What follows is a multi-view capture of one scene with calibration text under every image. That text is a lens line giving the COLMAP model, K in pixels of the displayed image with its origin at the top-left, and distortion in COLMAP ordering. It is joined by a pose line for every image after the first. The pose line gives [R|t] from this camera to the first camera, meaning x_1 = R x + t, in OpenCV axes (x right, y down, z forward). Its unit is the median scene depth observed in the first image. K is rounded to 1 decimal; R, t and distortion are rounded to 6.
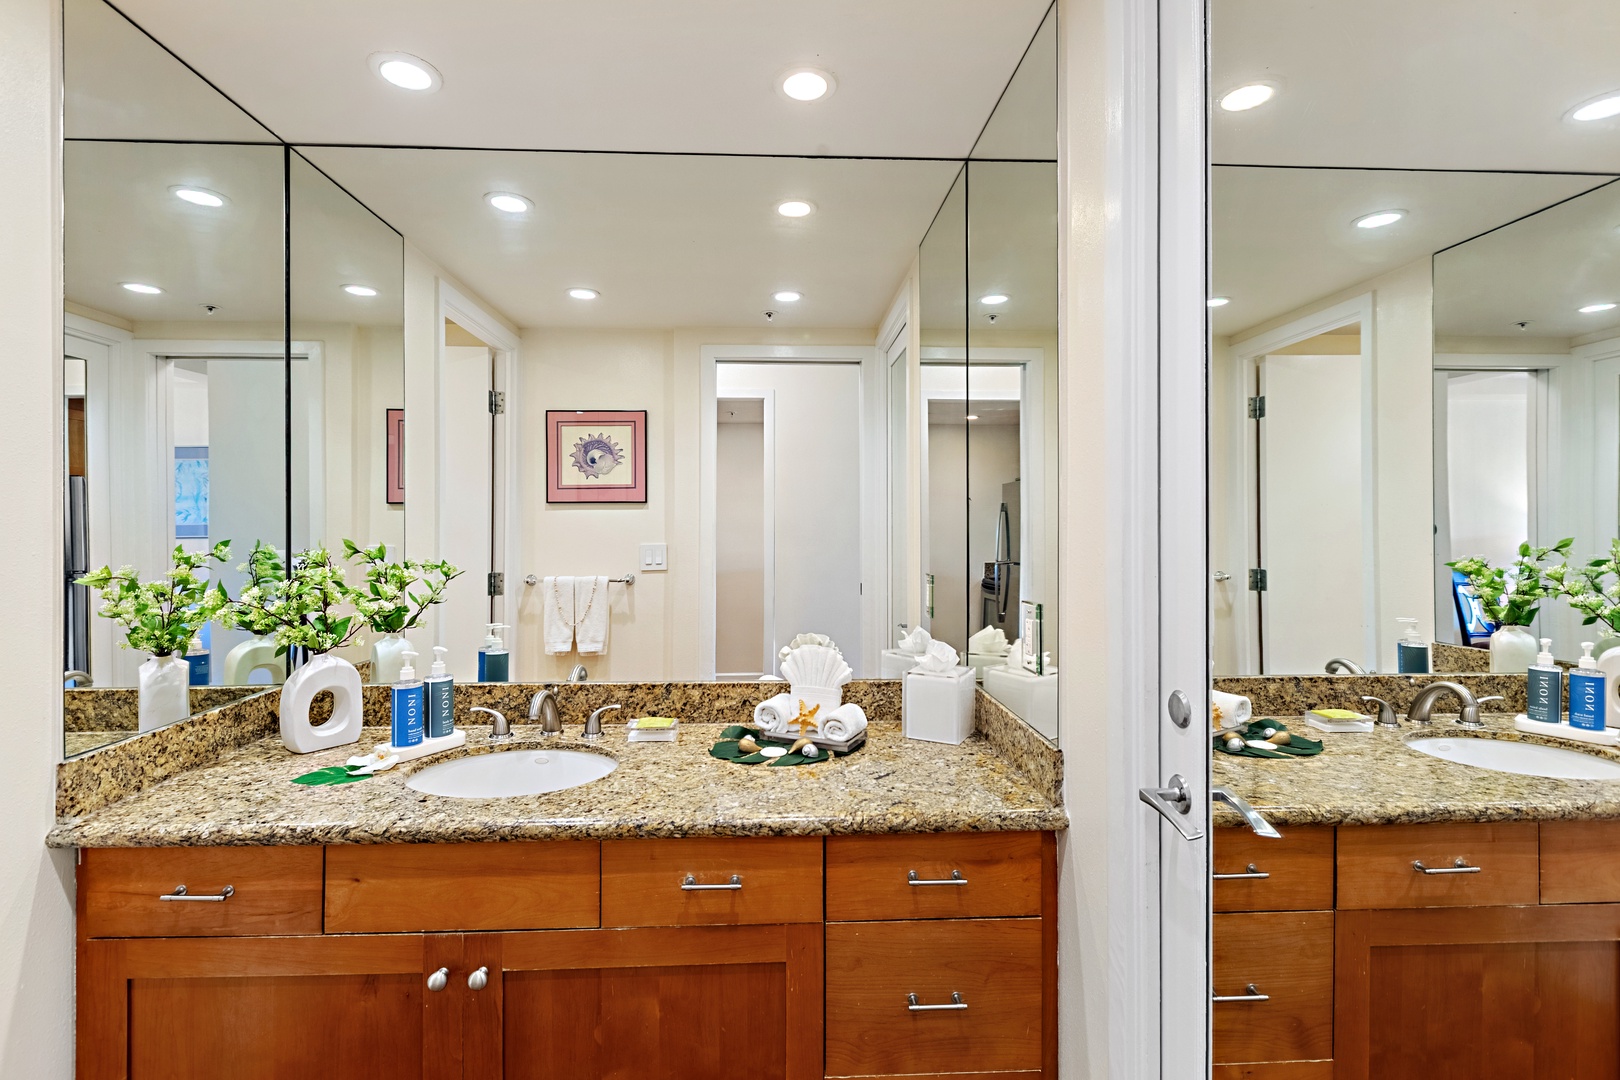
lens RADIAL K [[734.2, 0, 801.4], [0, 734.2, 525.1], [0, 0, 1]] dist [-0.000085, 0.000030]
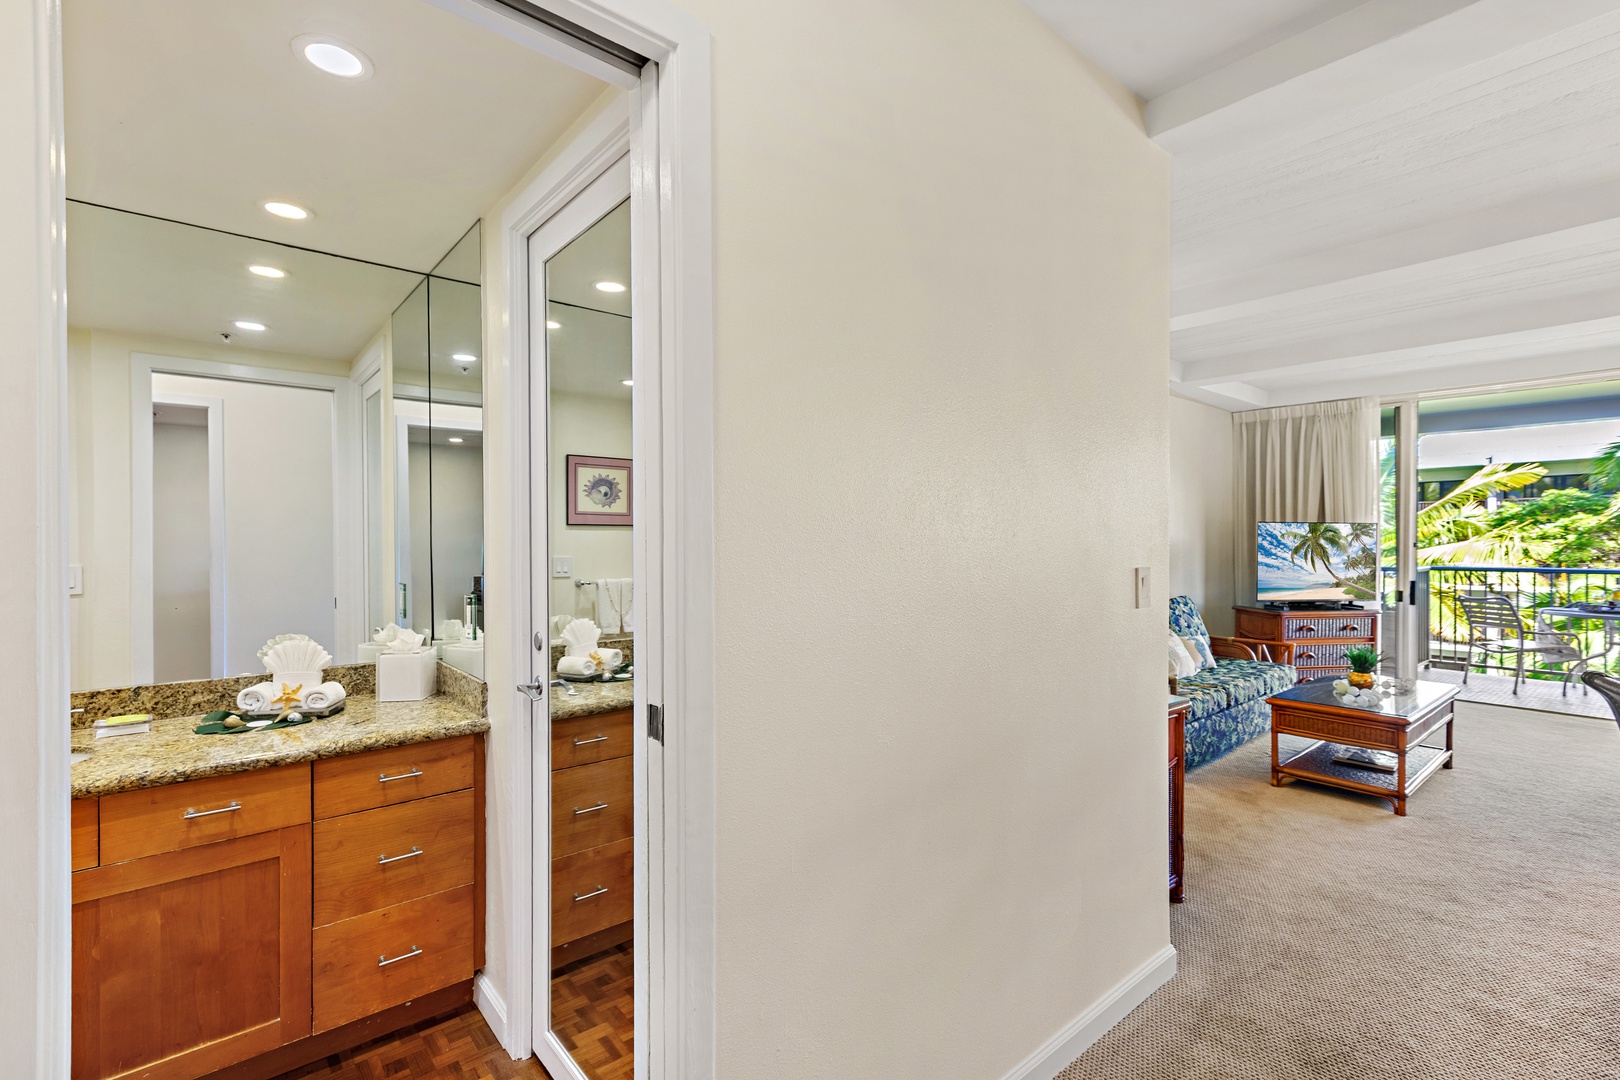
lens RADIAL K [[737.8, 0, 795.5], [0, 737.8, 545.6], [0, 0, 1]] dist [0.022299, -0.005376]
pose [[0.800642, -0.006204, 0.599111, -0.073729], [0.001123, 0.999960, 0.008854, -0.012389], [-0.599142, -0.006416, 0.800617, -0.655391]]
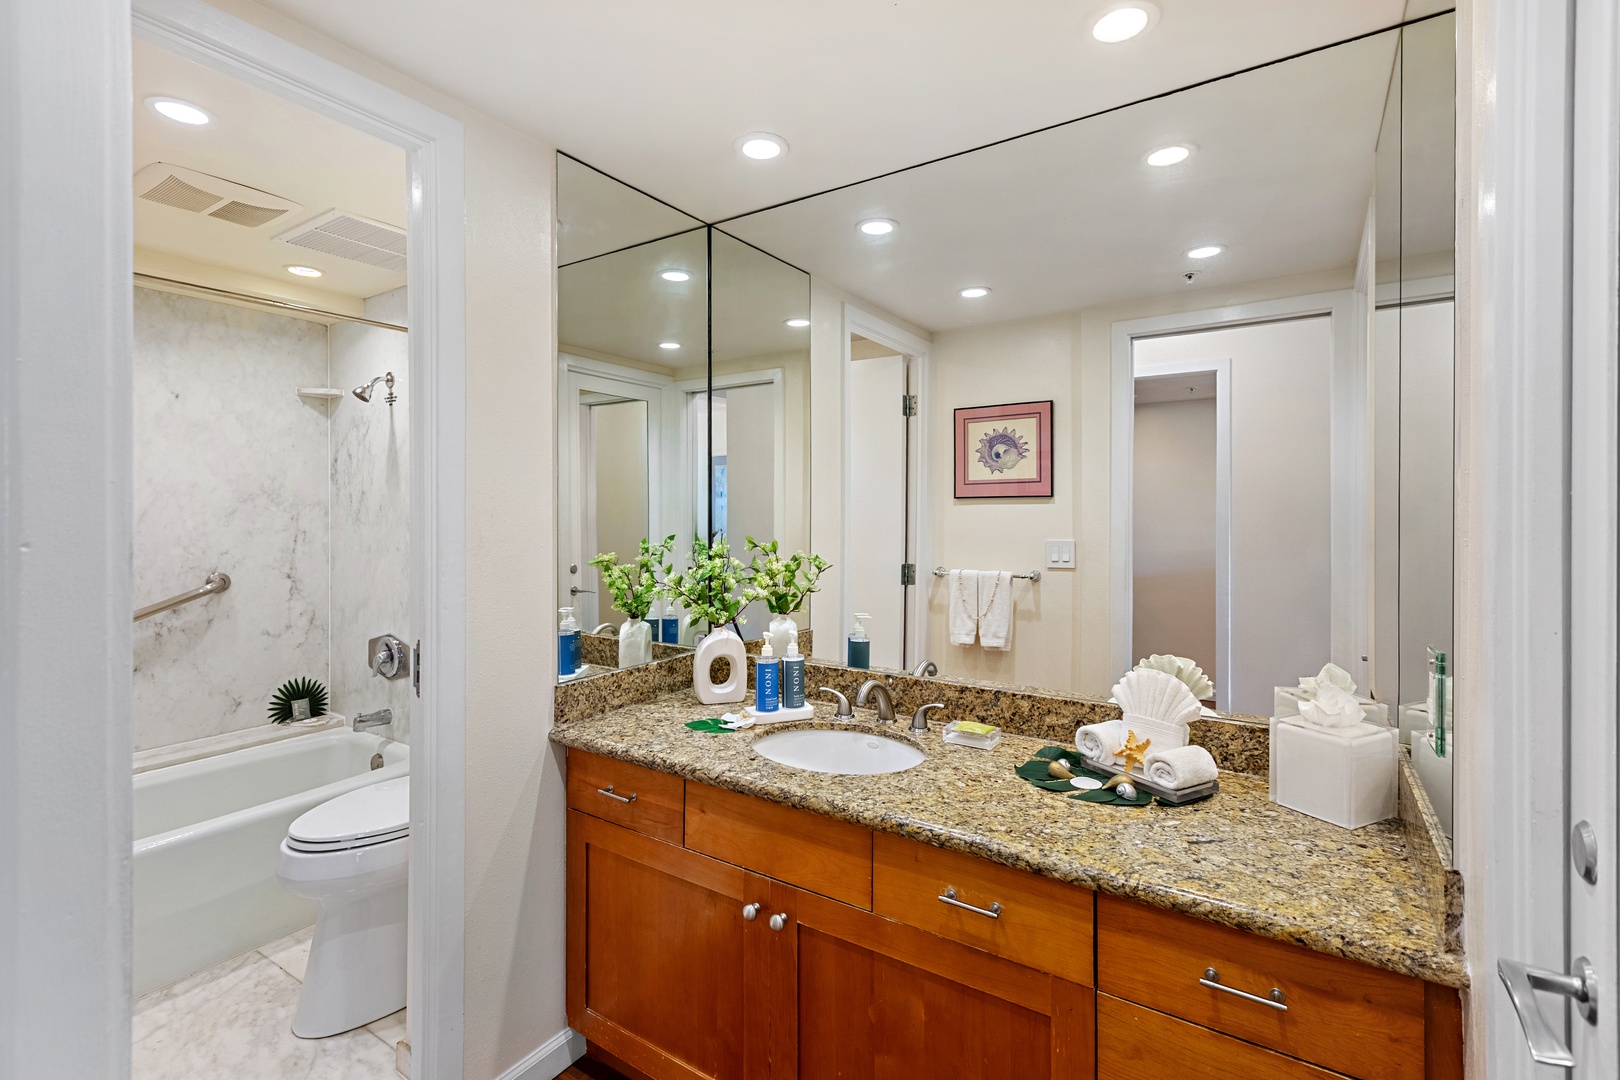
lens RADIAL K [[742.9, 0, 799.6], [0, 742.9, 517.1], [0, 0, 1]] dist [0.009919, -0.000027]
pose [[0.801821, 0.003201, -0.597555, 0.246894], [0.000313, 0.999983, 0.005778, -0.023926], [0.597564, -0.004820, 0.801807, 0.069276]]
